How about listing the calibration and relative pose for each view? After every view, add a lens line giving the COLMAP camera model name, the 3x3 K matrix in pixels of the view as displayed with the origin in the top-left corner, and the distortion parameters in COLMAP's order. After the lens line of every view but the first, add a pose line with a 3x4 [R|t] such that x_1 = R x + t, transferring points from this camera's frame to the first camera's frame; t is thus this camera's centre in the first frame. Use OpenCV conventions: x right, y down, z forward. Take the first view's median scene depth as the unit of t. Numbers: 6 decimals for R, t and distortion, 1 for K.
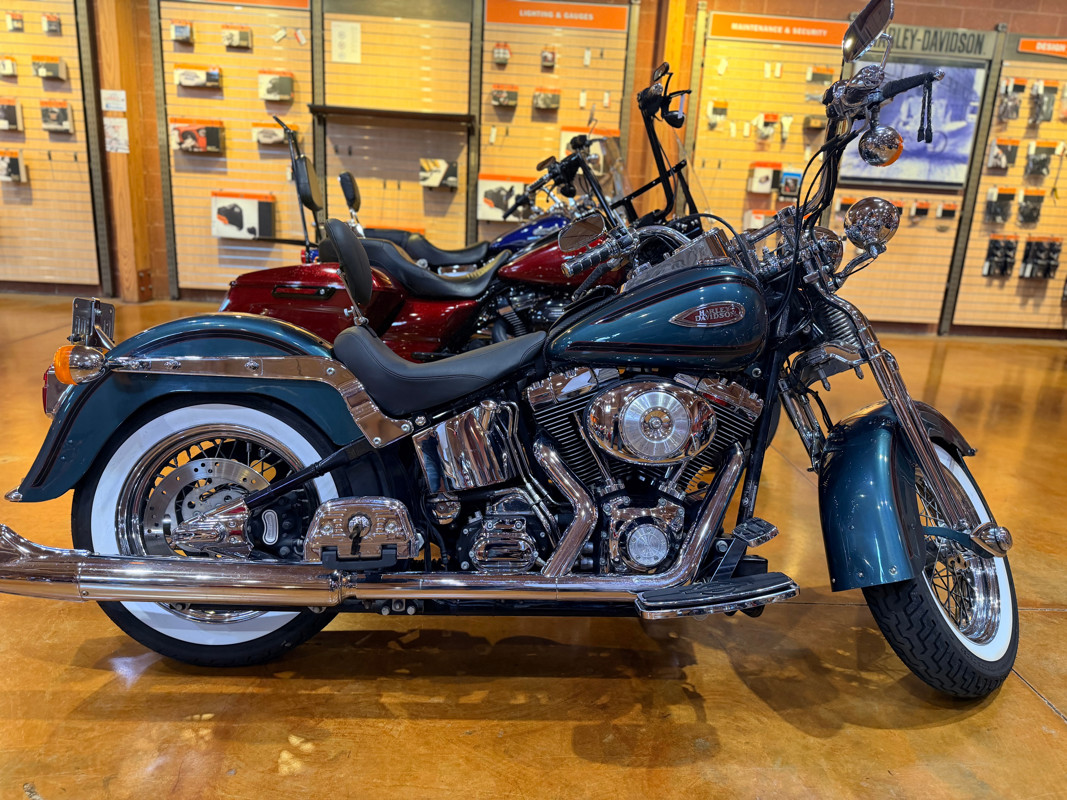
lens RADIAL K [[811.6, 0, 557.5], [0, 811.6, 399.0], [0, 0, 1]] dist [0.054142, -0.056780]
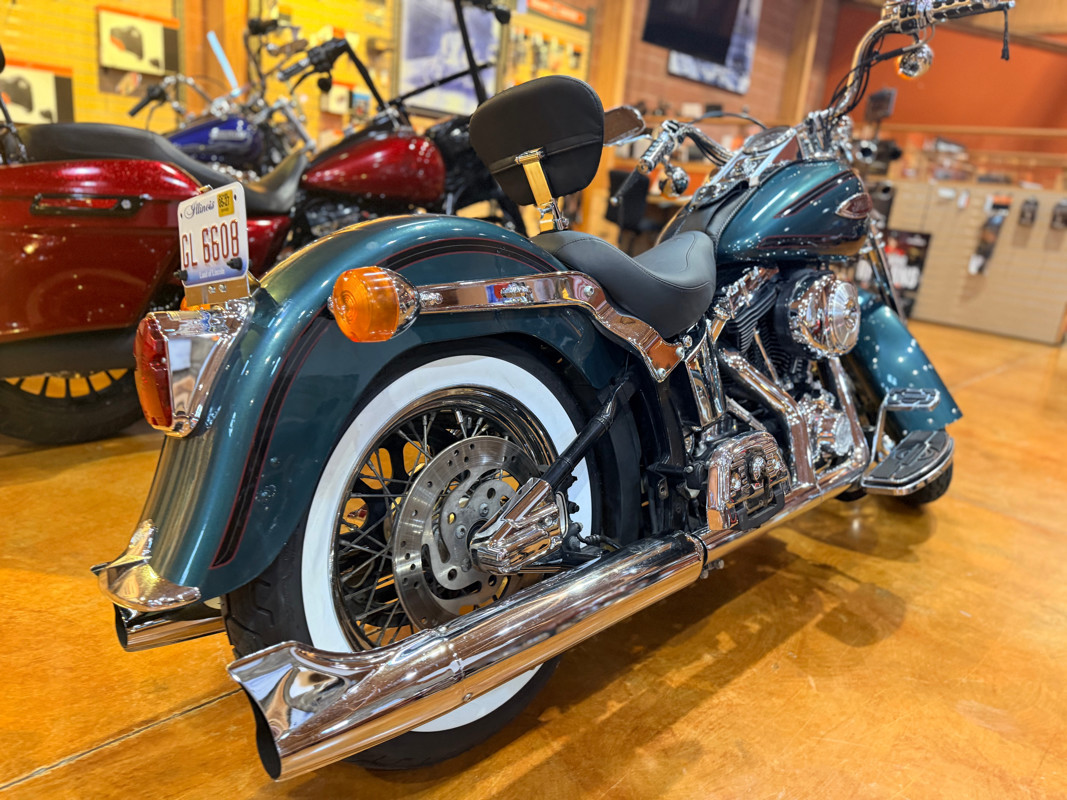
lens RADIAL K [[811.6, 0, 557.5], [0, 811.6, 399.0], [0, 0, 1]] dist [0.054142, -0.056780]
pose [[0.706689, -0.170726, 0.686617, -0.773491], [0.130645, 0.985250, 0.110516, -0.014722], [-0.695358, 0.011602, 0.718570, 0.477271]]
